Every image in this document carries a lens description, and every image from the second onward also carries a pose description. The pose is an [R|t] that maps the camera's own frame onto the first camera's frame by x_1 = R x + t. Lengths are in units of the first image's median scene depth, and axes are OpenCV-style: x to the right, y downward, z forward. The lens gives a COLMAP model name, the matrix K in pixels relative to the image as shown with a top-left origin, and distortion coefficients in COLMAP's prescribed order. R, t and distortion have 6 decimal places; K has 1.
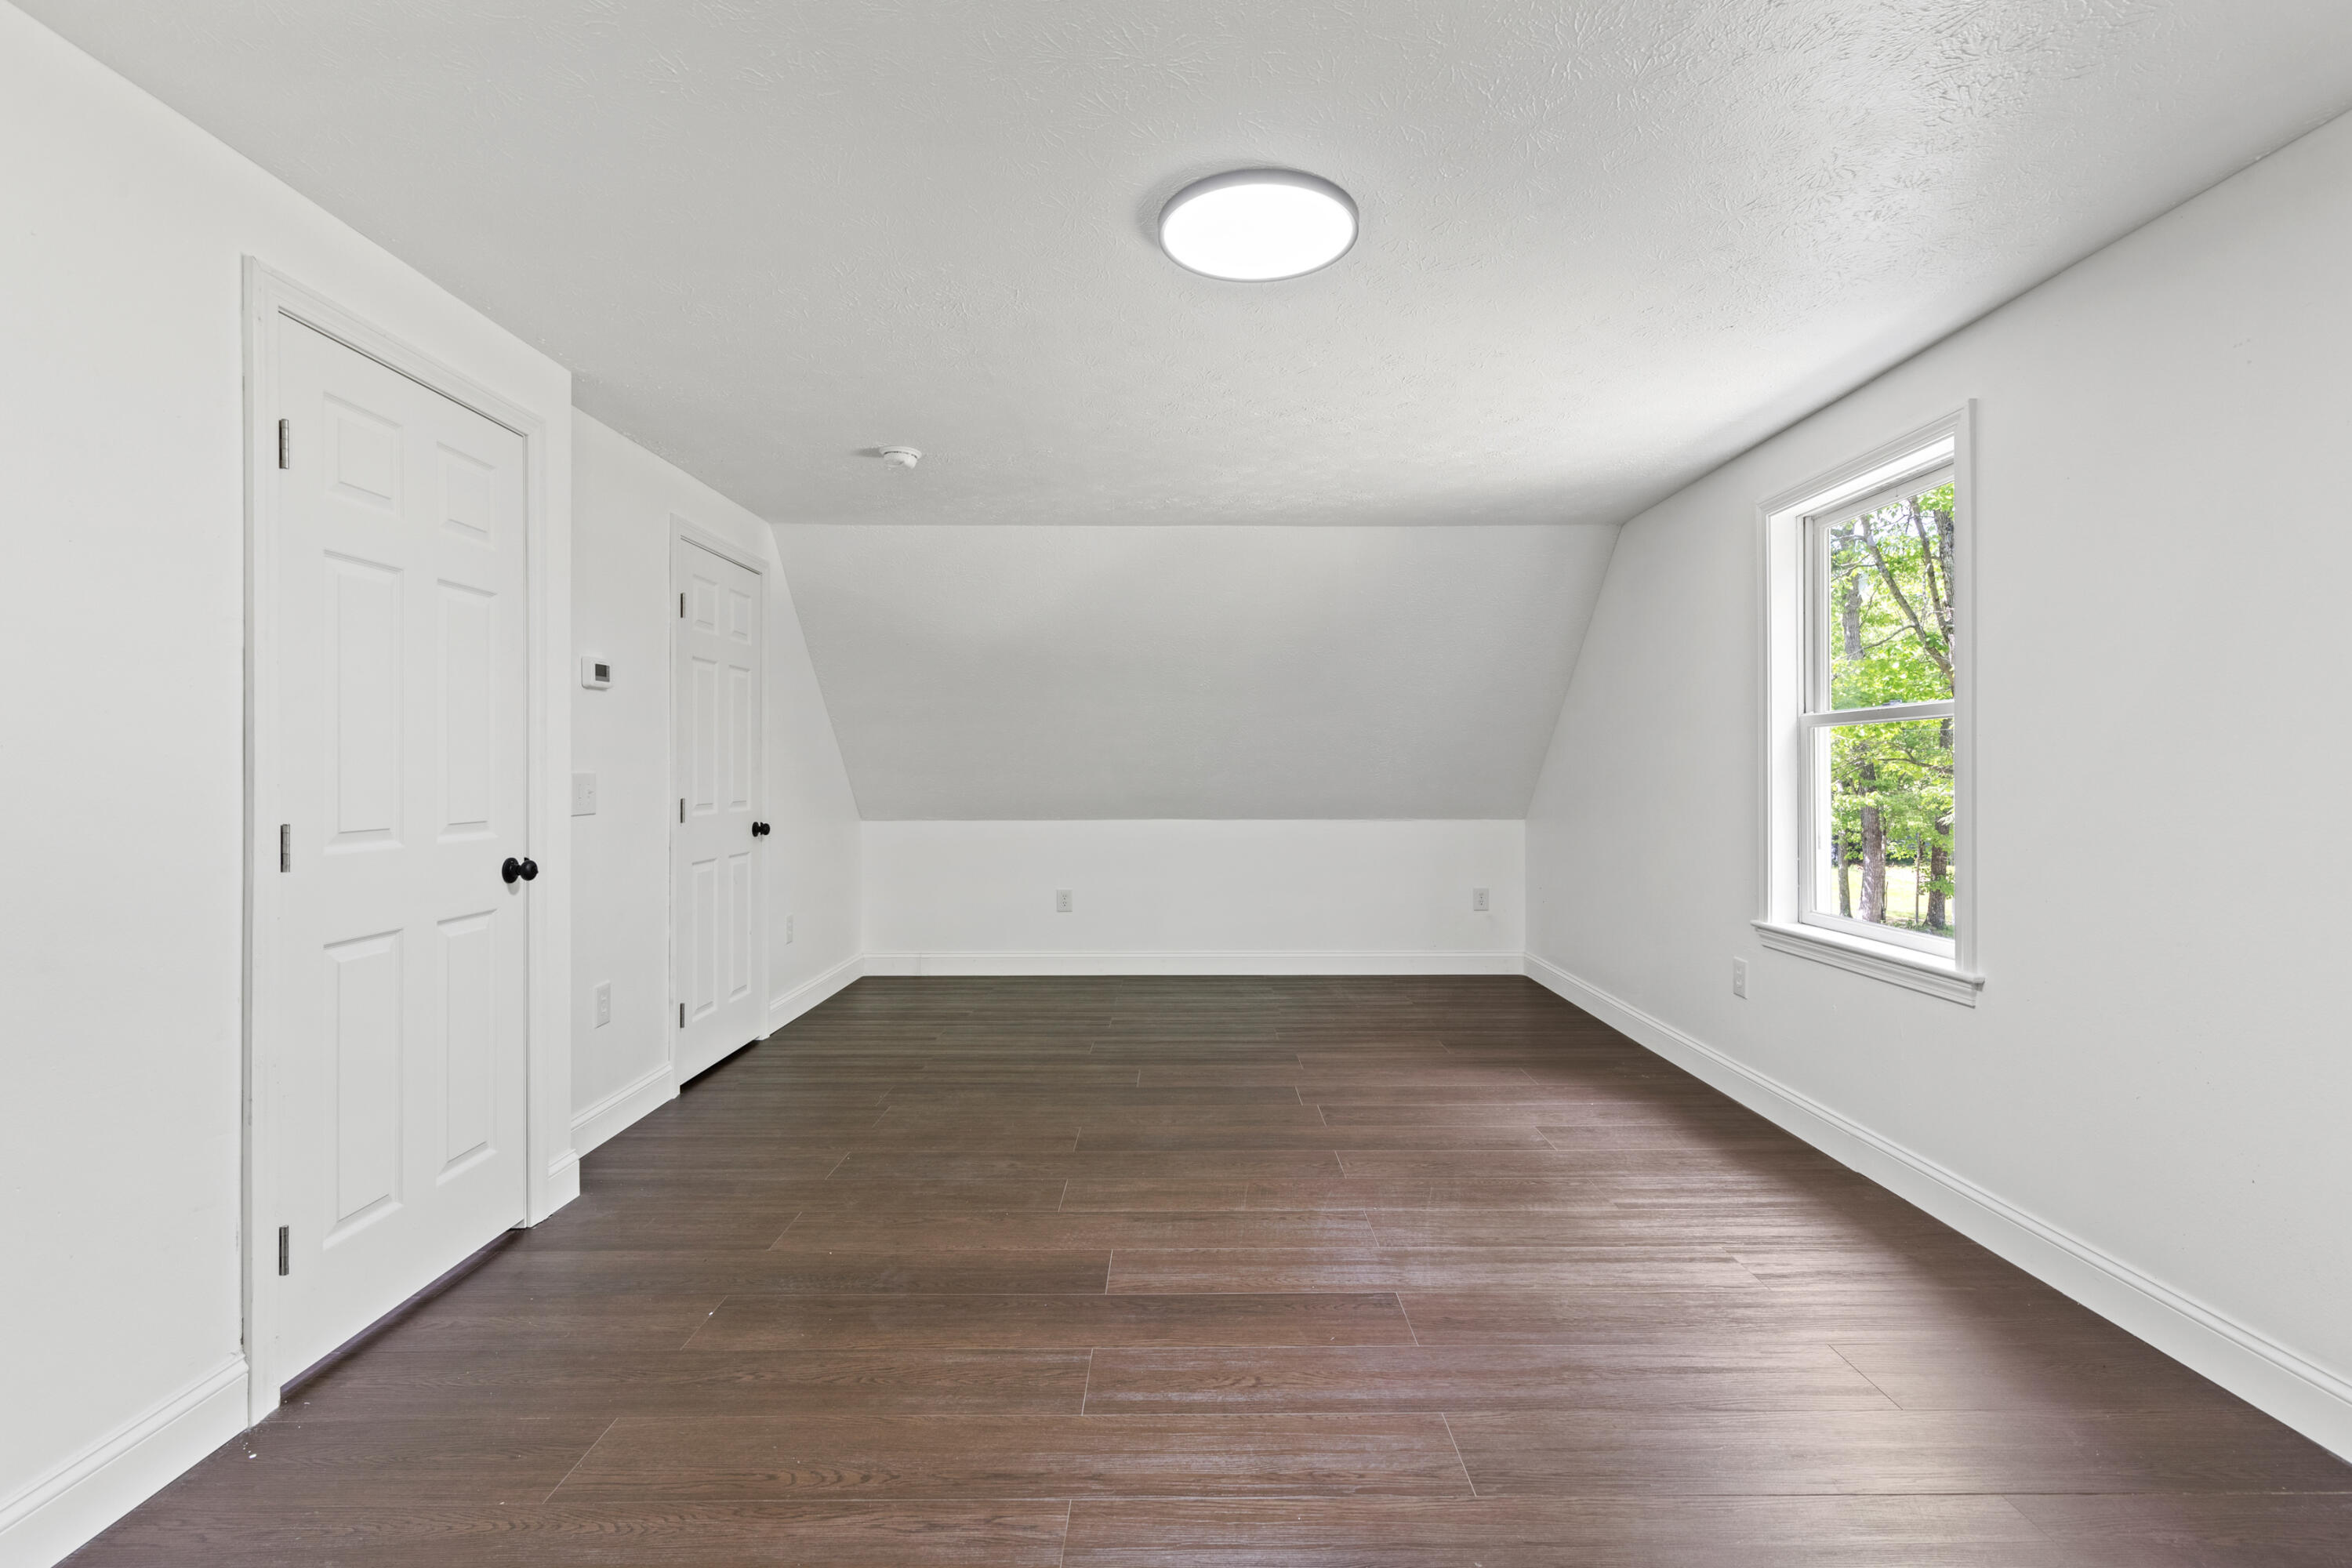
lens RADIAL K [[1055.1, 0, 1179.9], [0, 1055.1, 770.1], [0, 0, 1]] dist [0.002662, 0.000129]
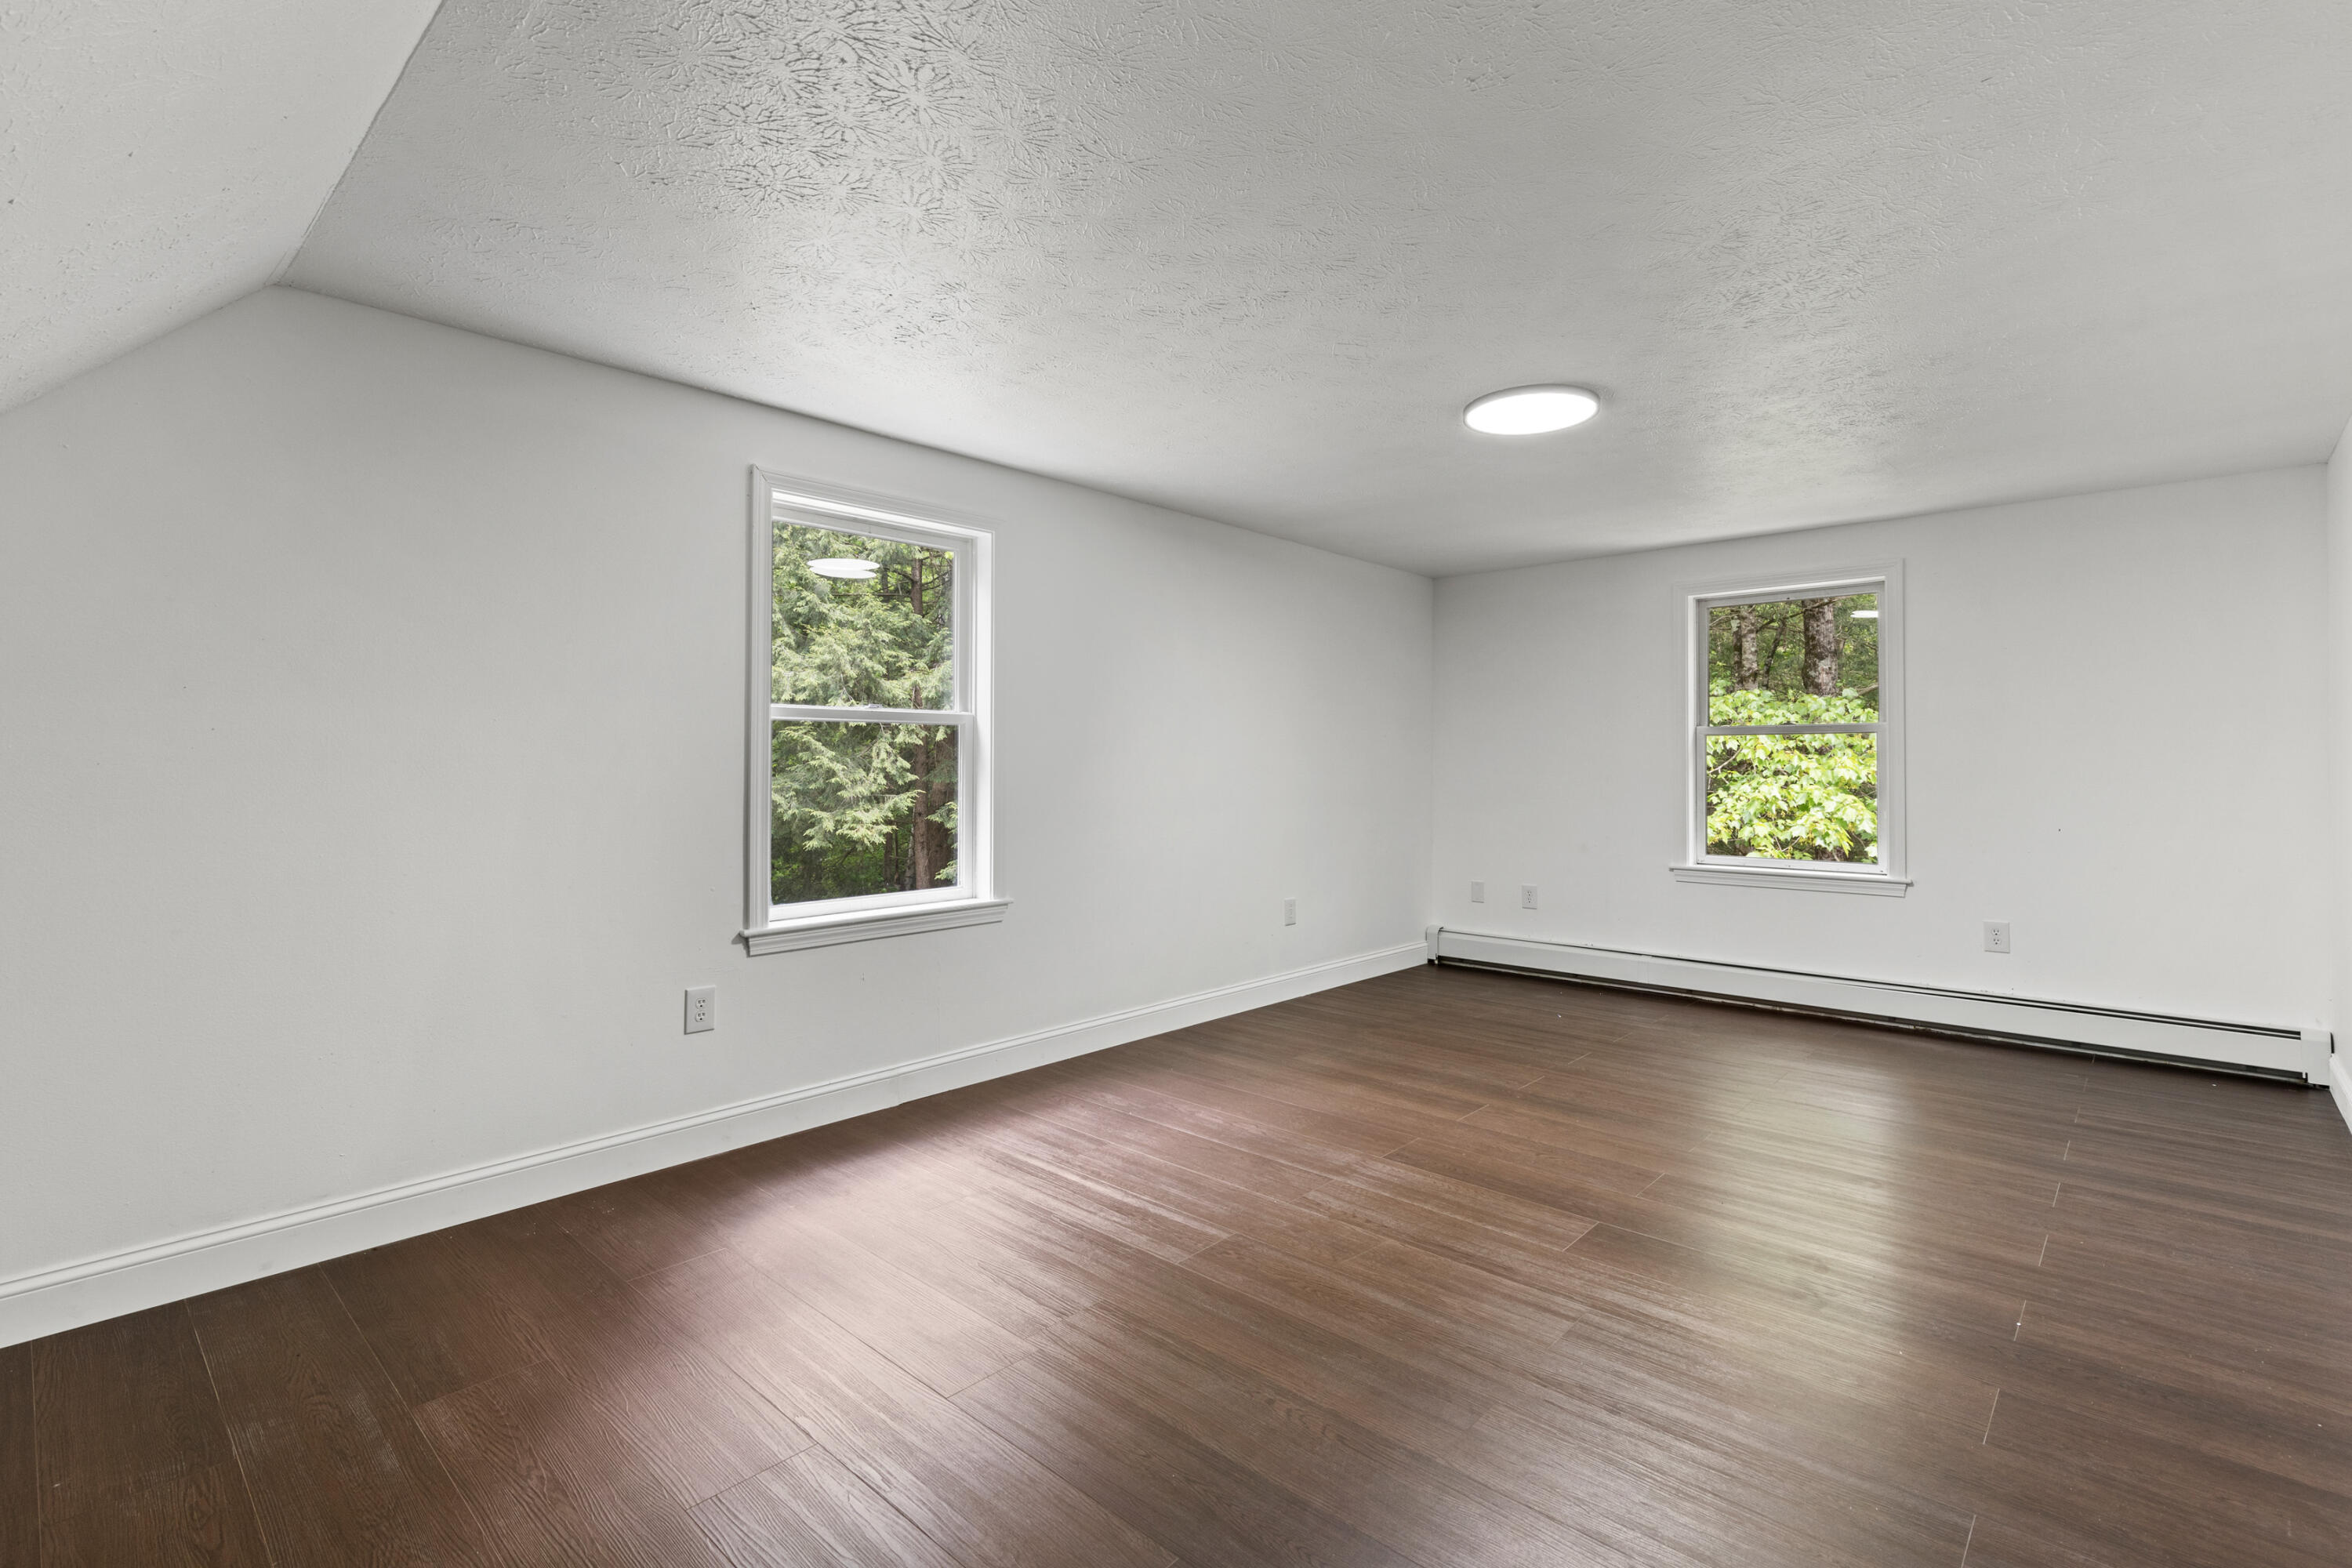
lens RADIAL K [[1055.1, 0, 1179.9], [0, 1055.1, 770.1], [0, 0, 1]] dist [0.002662, 0.000129]
pose [[-0.731598, -0.000725, 0.681736, -0.468637], [-0.003289, 0.999992, -0.002466, 0.006166], [-0.681728, -0.004046, -0.731594, 1.938295]]
